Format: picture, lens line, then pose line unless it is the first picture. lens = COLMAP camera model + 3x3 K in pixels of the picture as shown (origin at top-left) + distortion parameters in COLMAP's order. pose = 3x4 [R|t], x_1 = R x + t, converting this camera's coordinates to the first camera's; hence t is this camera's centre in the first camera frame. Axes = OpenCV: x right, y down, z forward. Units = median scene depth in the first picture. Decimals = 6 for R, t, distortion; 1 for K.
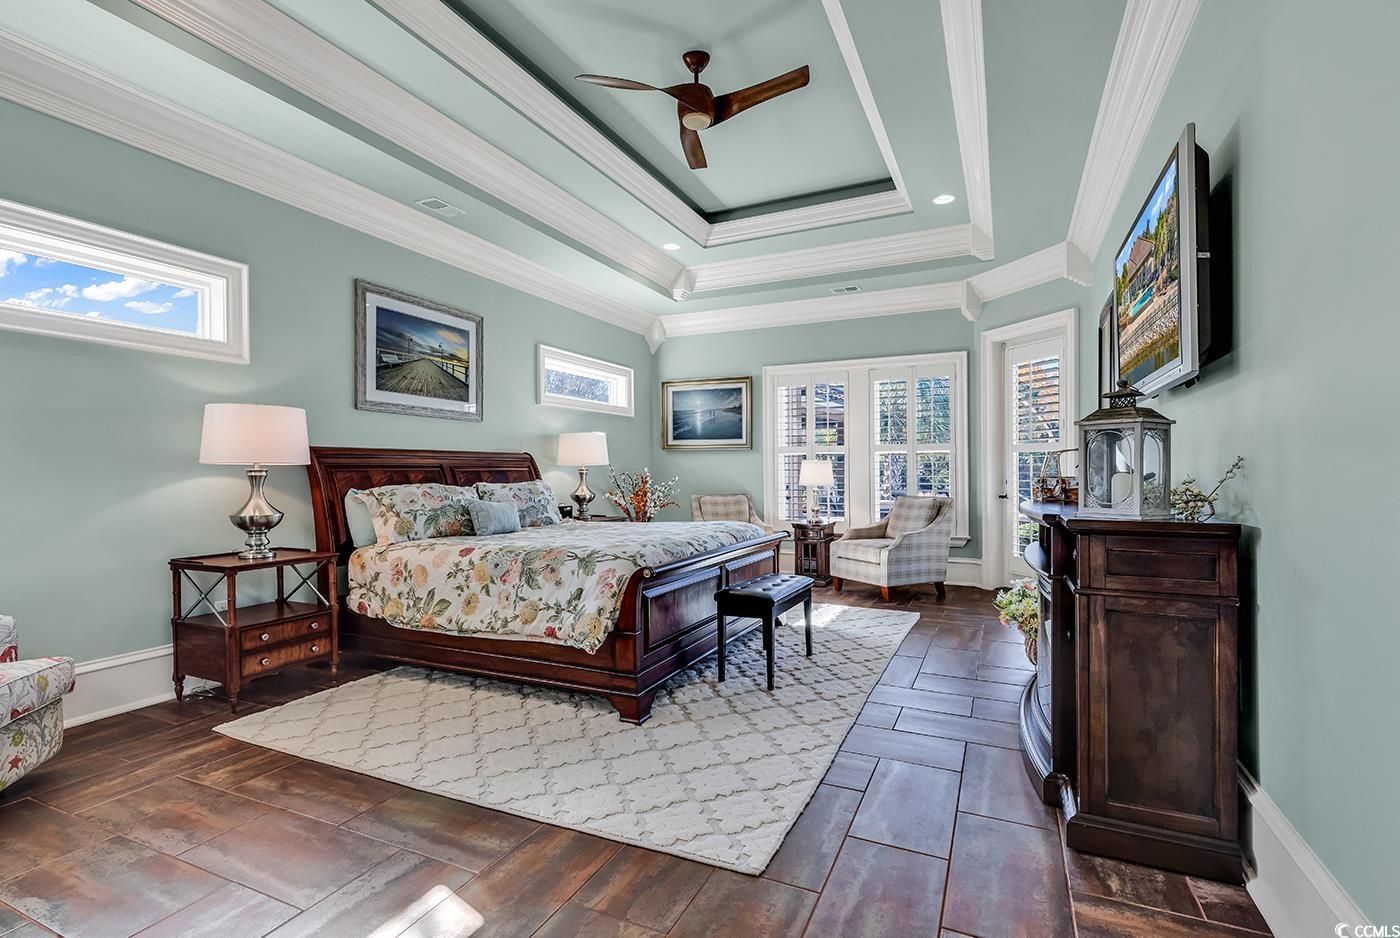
lens RADIAL K [[651.6, 0, 693.4], [0, 651.6, 472.5], [0, 0, 1]] dist [0.000631, -0.000094]
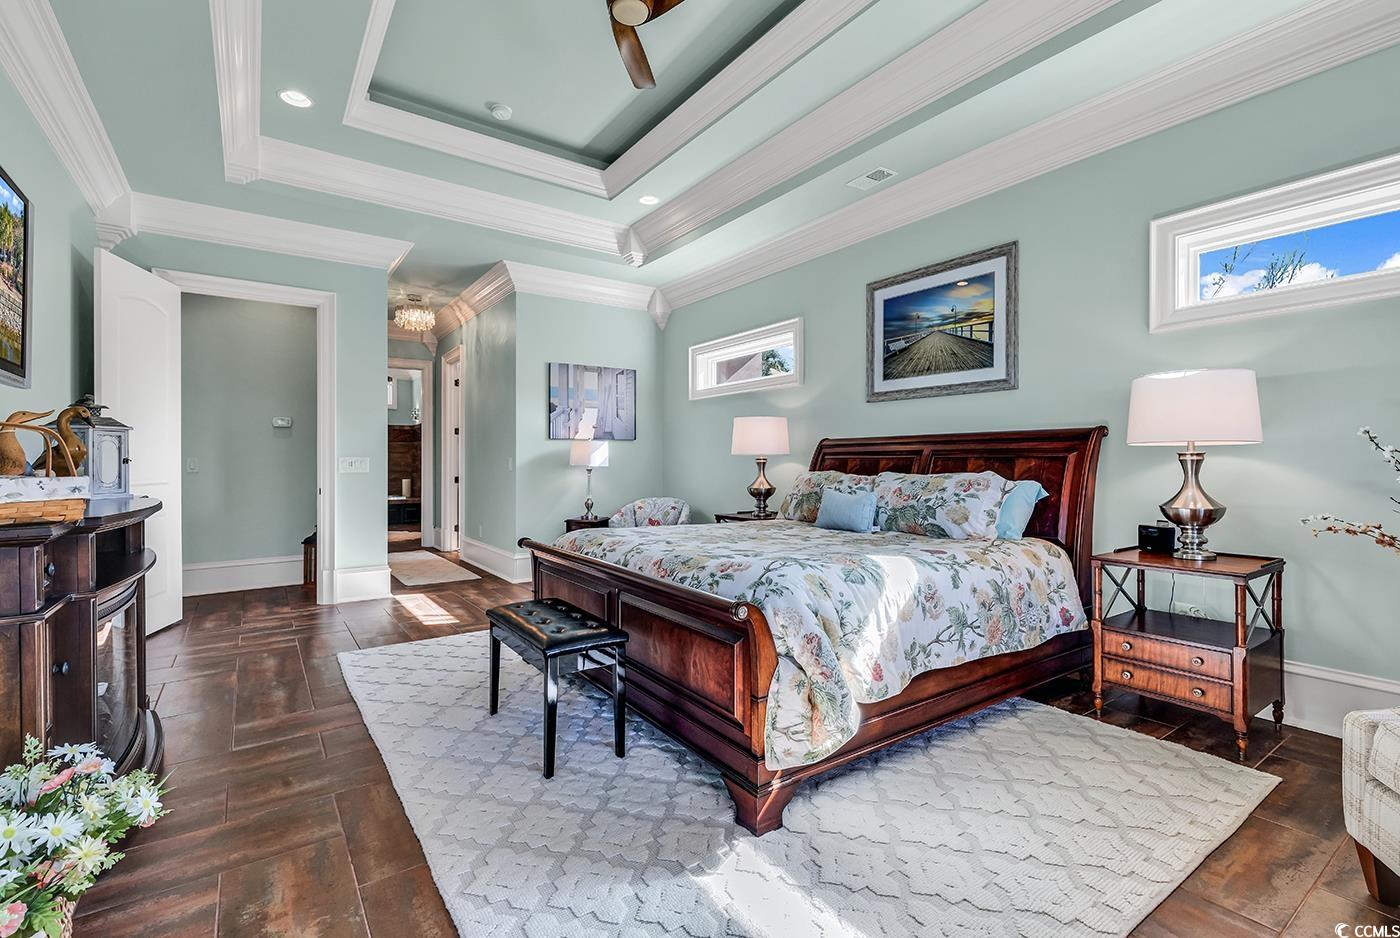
lens RADIAL K [[651.6, 0, 693.4], [0, 651.6, 472.5], [0, 0, 1]] dist [0.000631, -0.000094]
pose [[-0.489595, 0.032024, -0.871362, 0.559524], [0.018522, 0.999482, 0.026326, -0.011366], [0.871753, -0.003250, -0.489934, 1.197864]]
